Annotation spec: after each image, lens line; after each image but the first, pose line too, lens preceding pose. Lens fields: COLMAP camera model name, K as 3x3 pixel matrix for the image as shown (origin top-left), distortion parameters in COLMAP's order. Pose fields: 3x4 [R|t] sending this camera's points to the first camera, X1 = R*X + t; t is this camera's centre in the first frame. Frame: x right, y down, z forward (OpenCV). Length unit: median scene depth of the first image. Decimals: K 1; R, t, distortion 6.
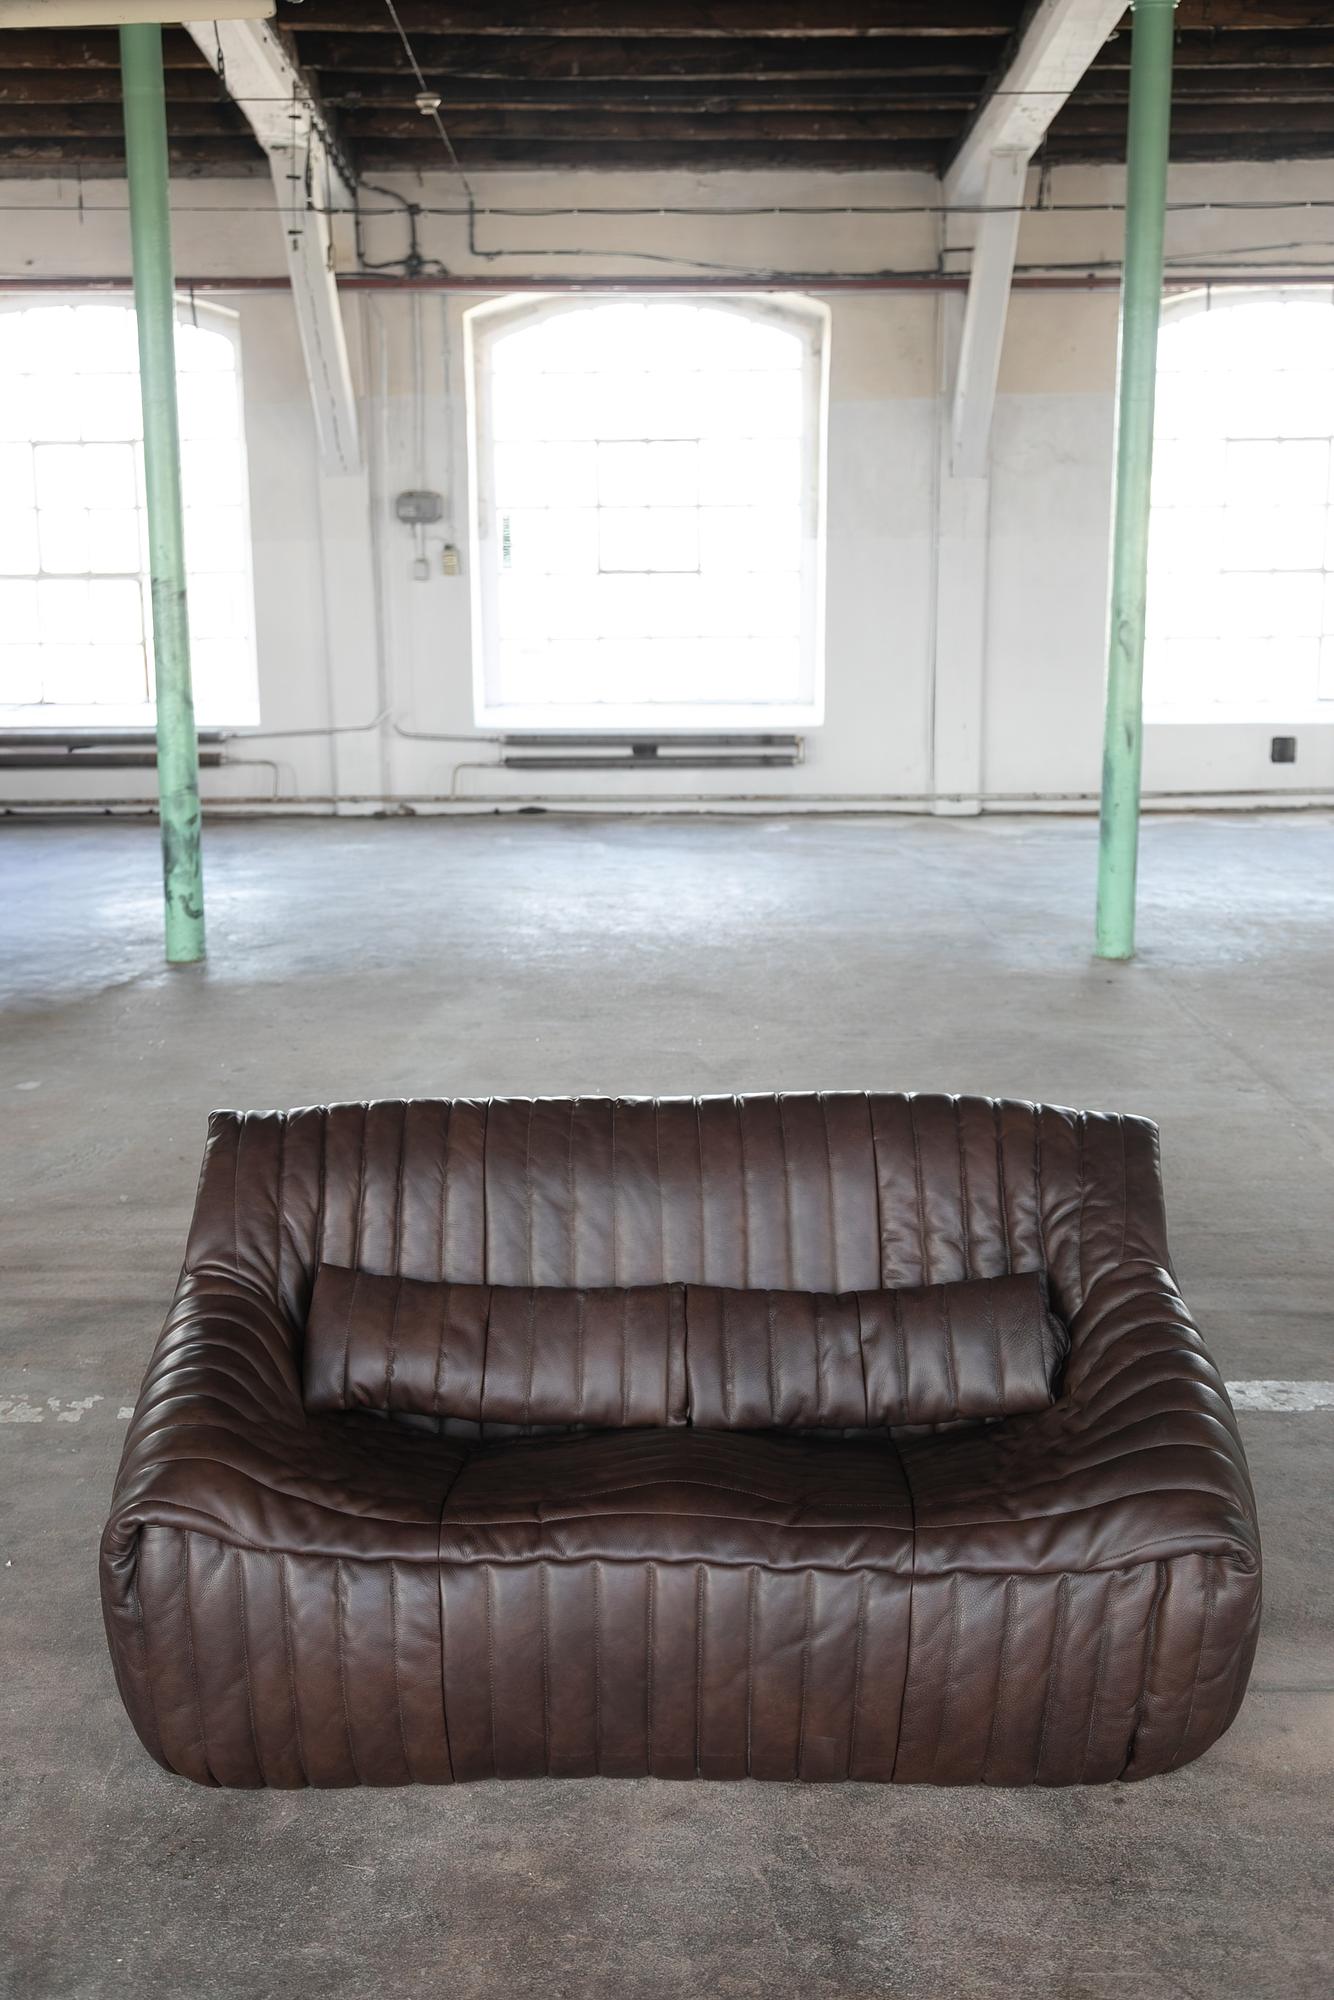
lens RADIAL K [[2116.8, 0, 650.6], [0, 2116.8, 993.9], [0, 0, 1]] dist [0.007596, 0.000000]
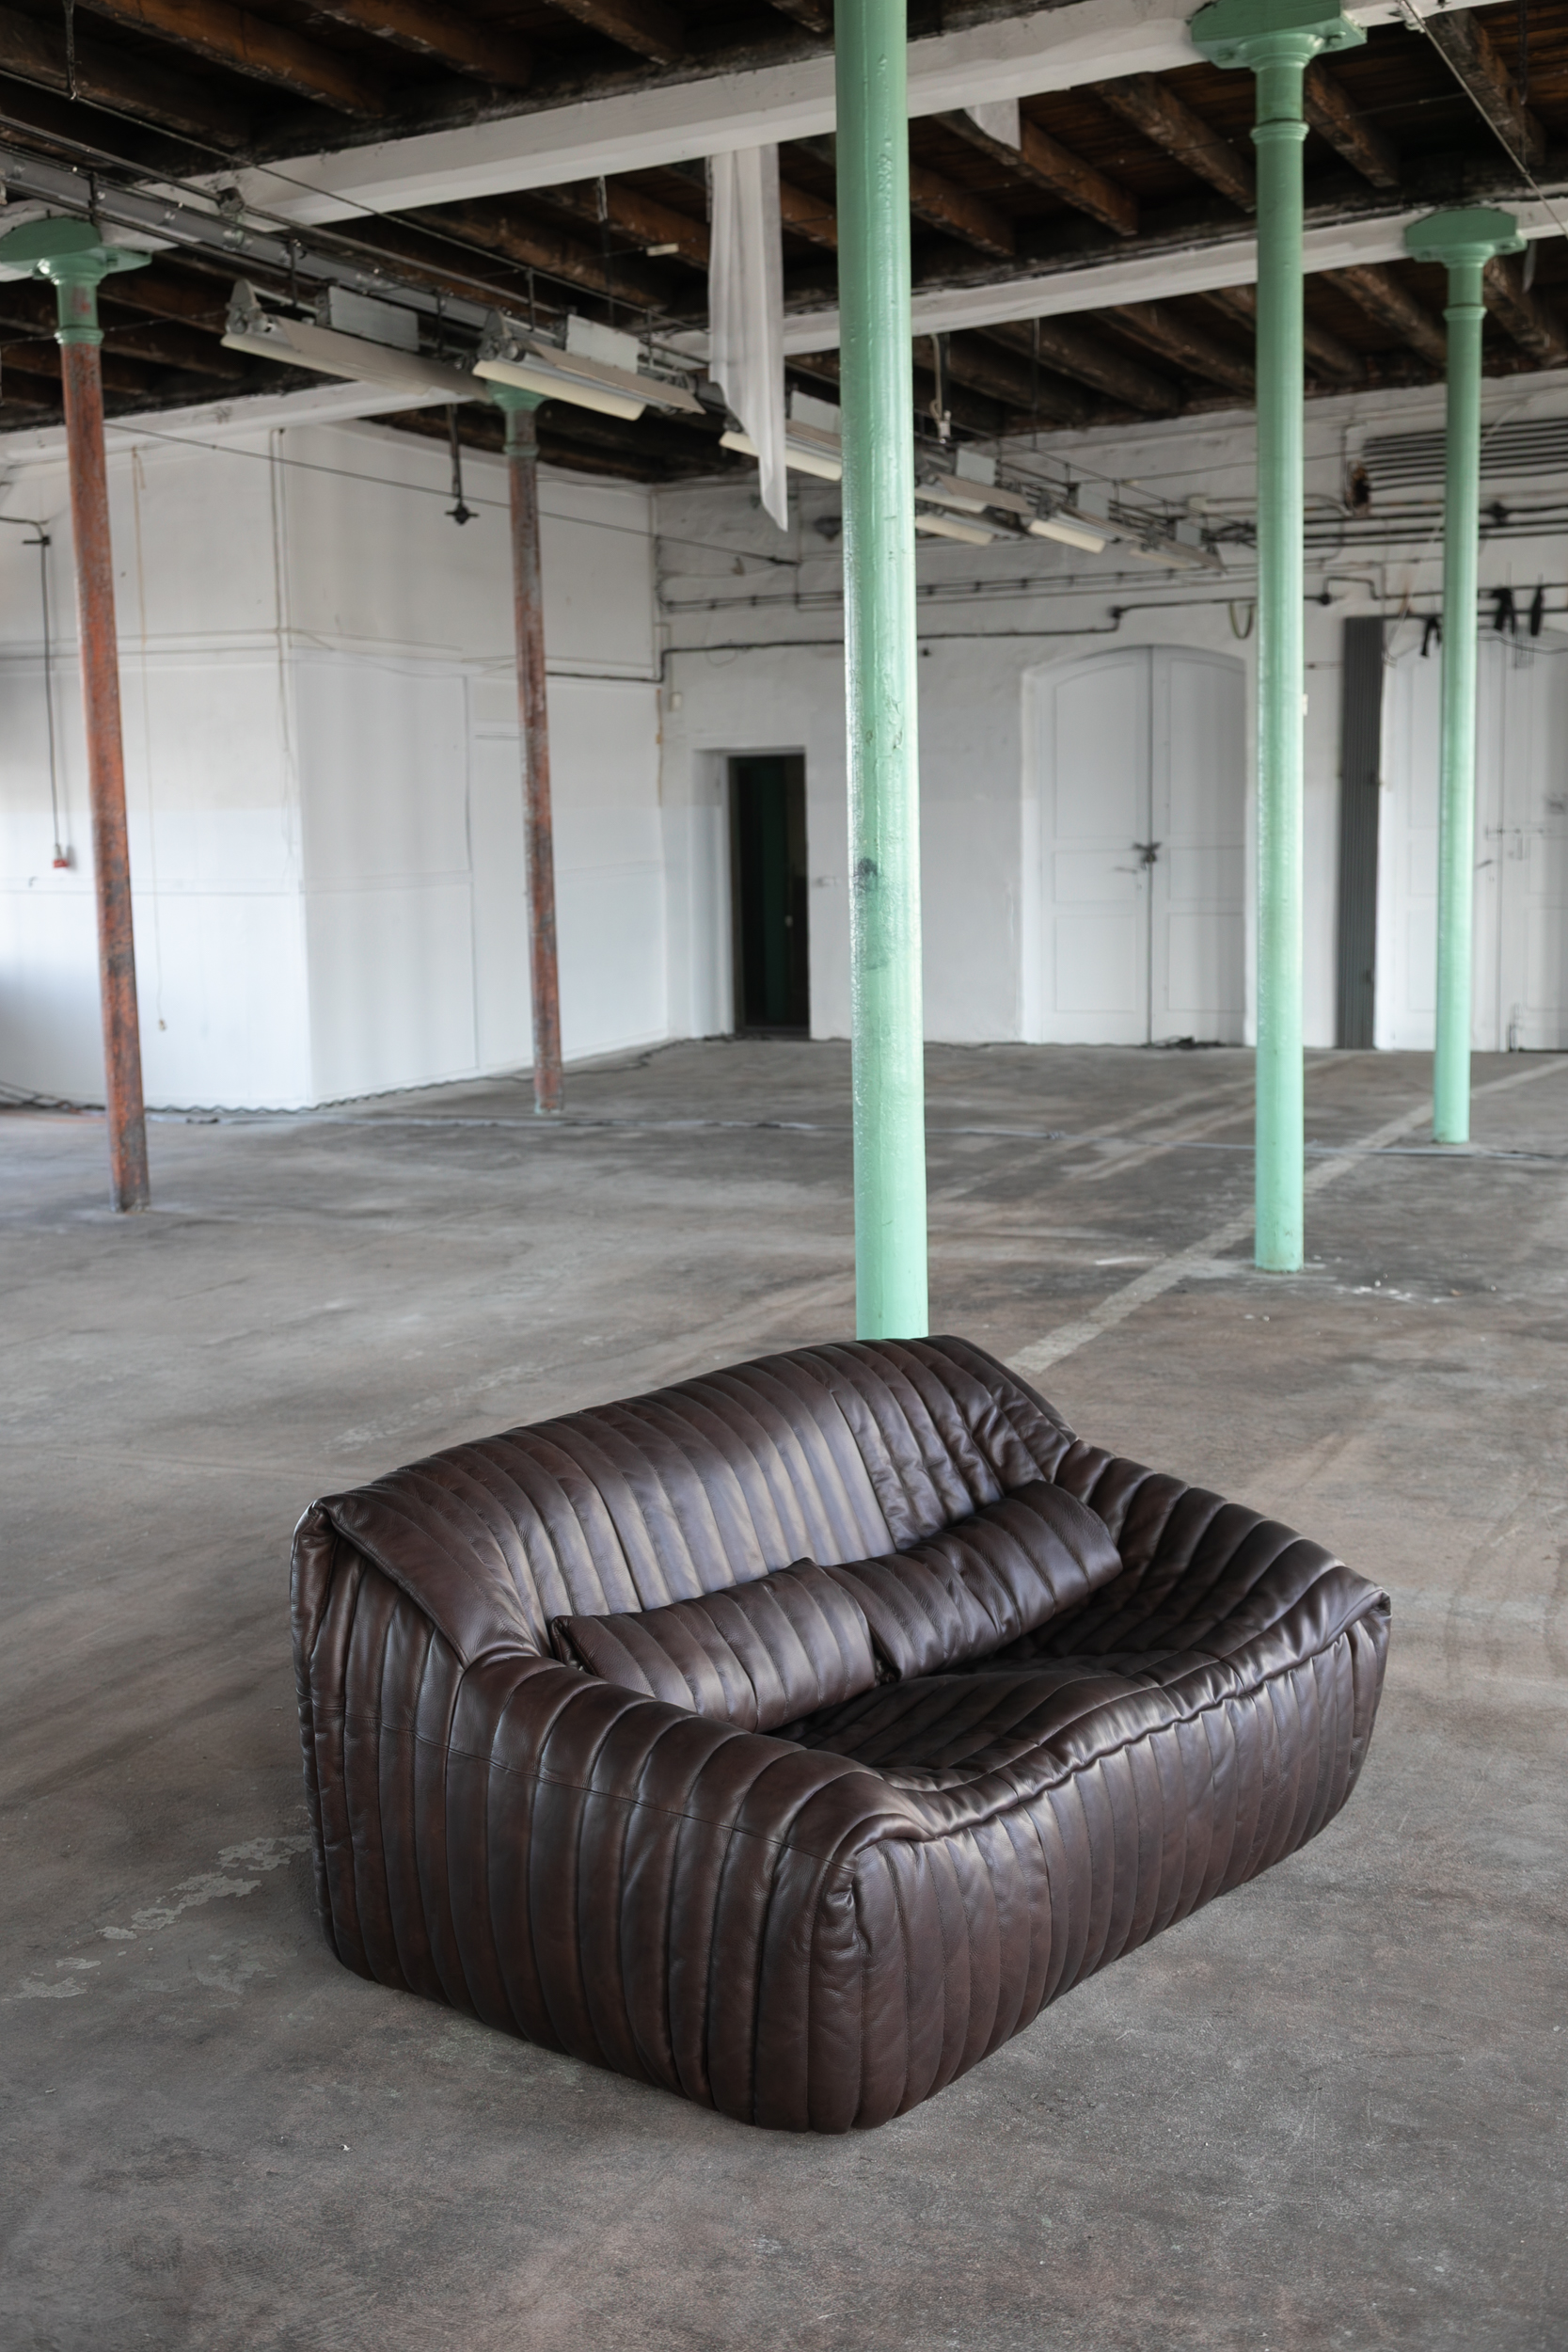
lens RADIAL K [[2712.7, 0, 780.2], [0, 2712.7, 1190.4], [0, 0, 1]] dist [-0.005340, 0.000000]
pose [[0.601642, -0.108055, 0.791424, -1.006973], [0.179511, 0.983754, -0.002151, -0.030547], [-0.778334, 0.143363, 0.611264, 0.224977]]
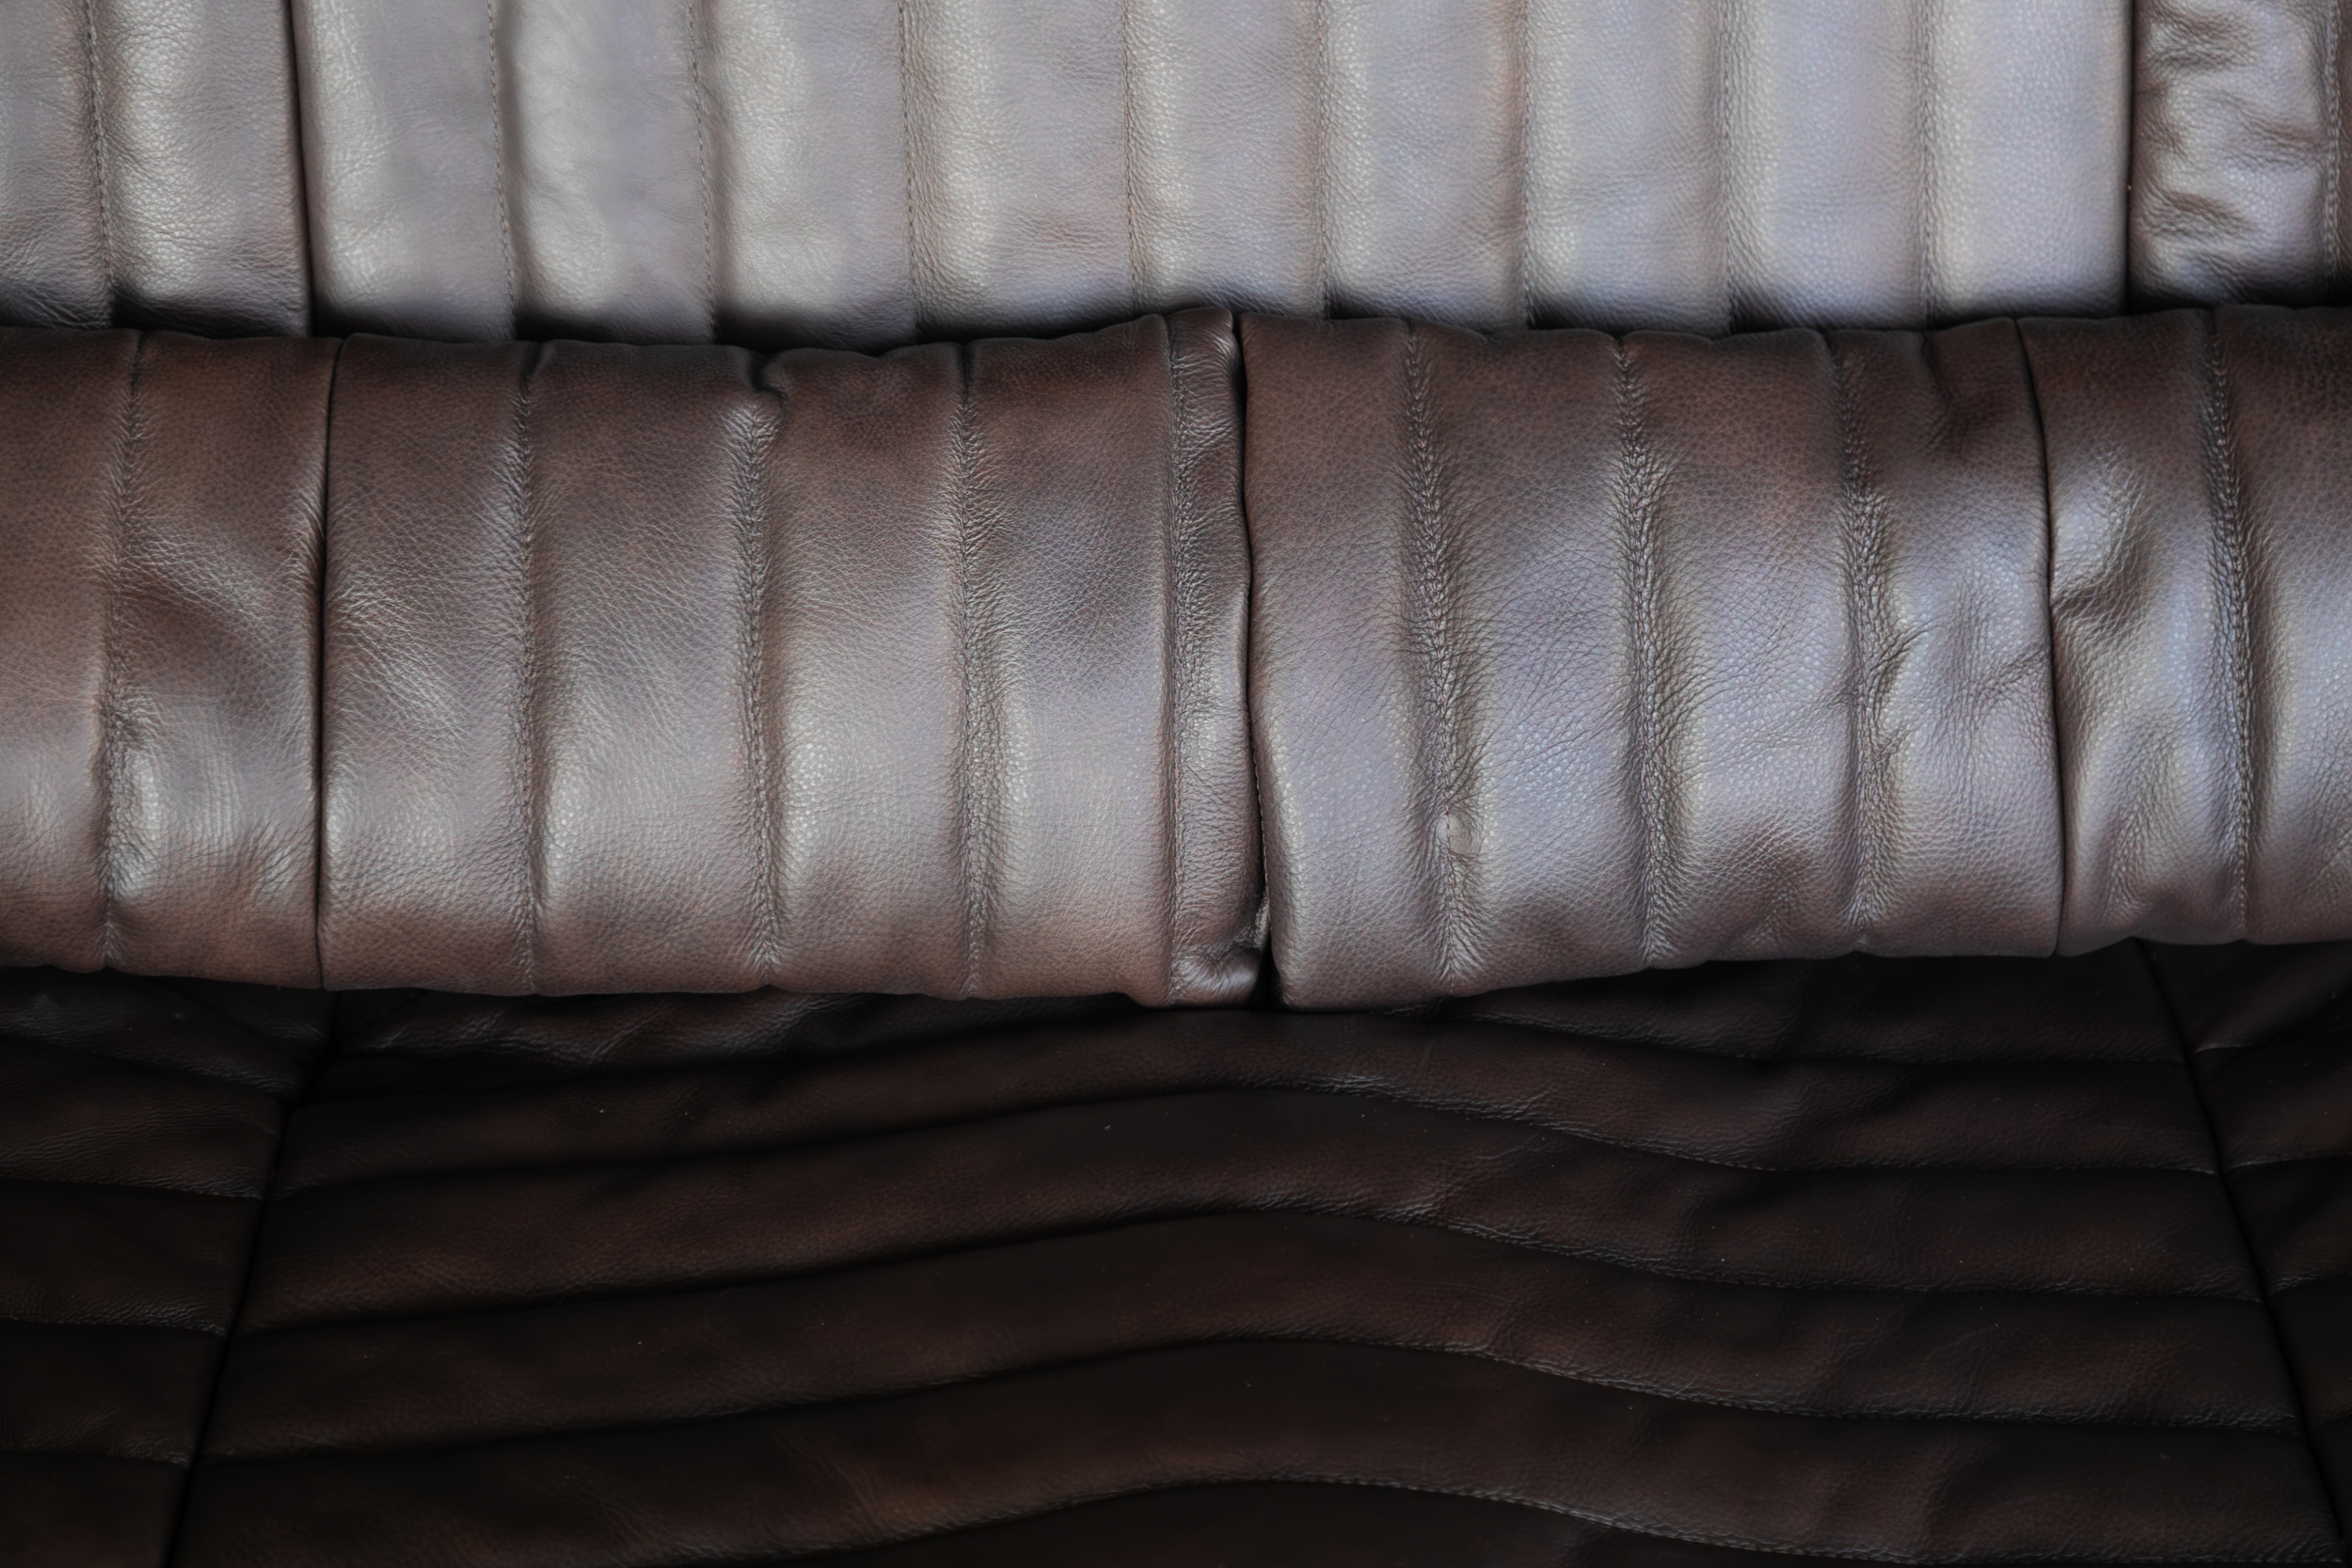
lens RADIAL K [[5134.9, 0, 1162.2], [0, 5134.9, 790.7], [0, 0, 1]] dist [-0.015364, 0.000000]
pose [[0.999275, -0.023232, 0.030151, -0.008974], [0.006508, 0.884742, 0.466035, -0.065827], [-0.037503, -0.465501, 0.884252, 0.540630]]
